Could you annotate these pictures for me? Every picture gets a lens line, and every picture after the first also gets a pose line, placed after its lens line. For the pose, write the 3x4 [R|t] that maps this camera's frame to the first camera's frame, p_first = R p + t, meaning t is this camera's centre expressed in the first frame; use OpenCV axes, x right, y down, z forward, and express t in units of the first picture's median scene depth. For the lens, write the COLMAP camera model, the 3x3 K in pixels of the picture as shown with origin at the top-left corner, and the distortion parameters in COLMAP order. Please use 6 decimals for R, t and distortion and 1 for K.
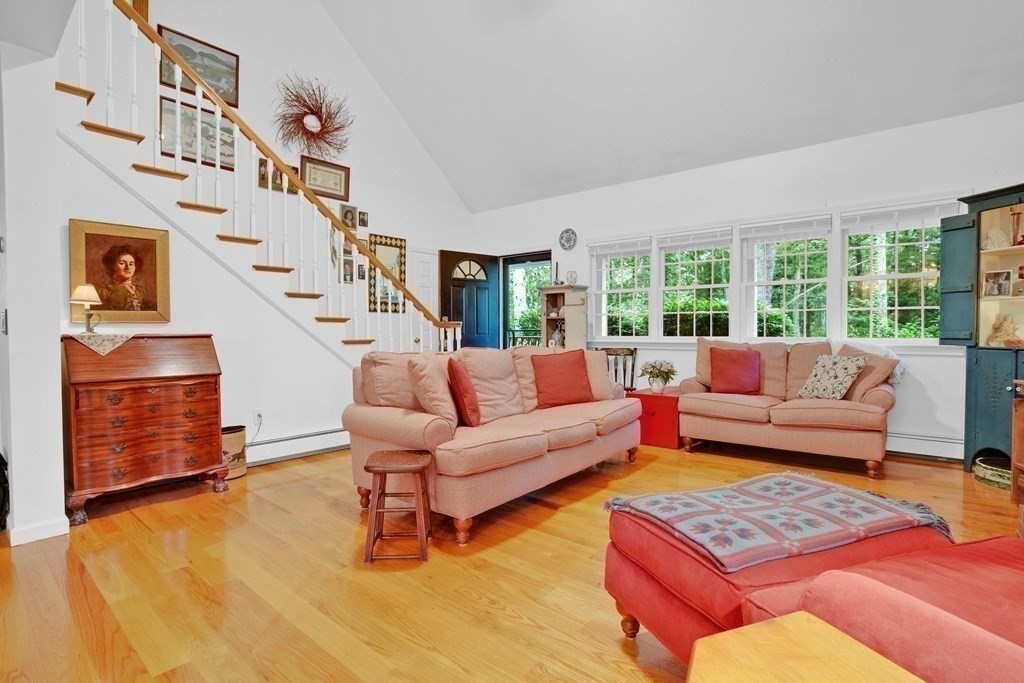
lens RADIAL K [[507.0, 0, 512.0], [0, 507.0, 341.5], [0, 0, 1]] dist [-0.117746, 0.053117]
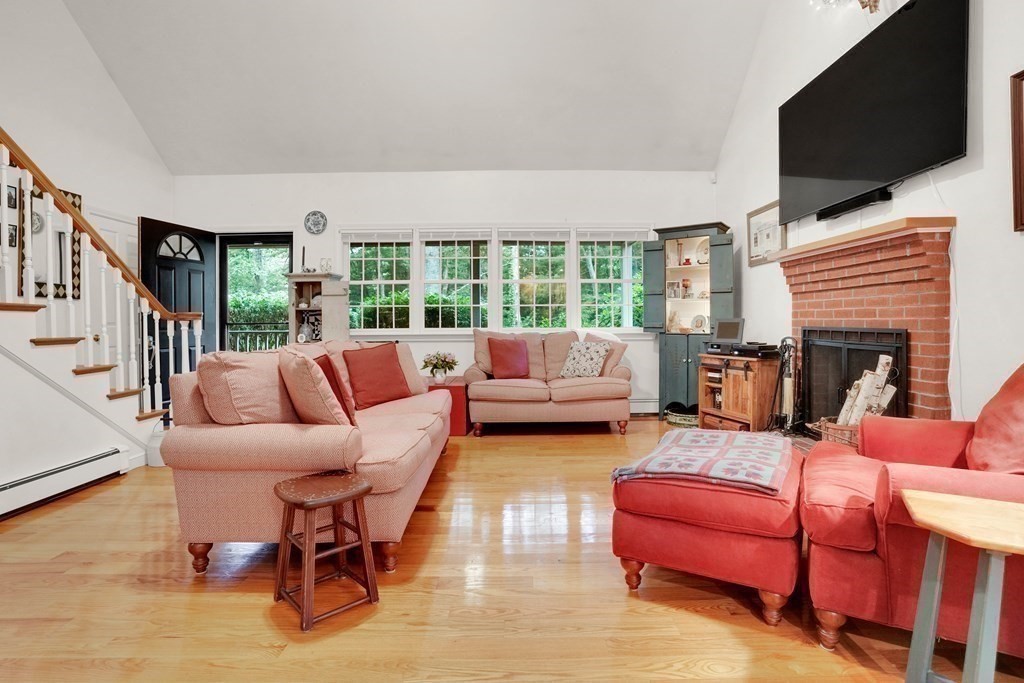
lens RADIAL K [[507.0, 0, 512.0], [0, 507.0, 341.5], [0, 0, 1]] dist [-0.117746, 0.053117]
pose [[0.744315, -0.024483, 0.667380, -0.307949], [0.016510, 0.999697, 0.018262, 0.000453], [-0.667625, -0.002574, 0.744494, 0.140048]]
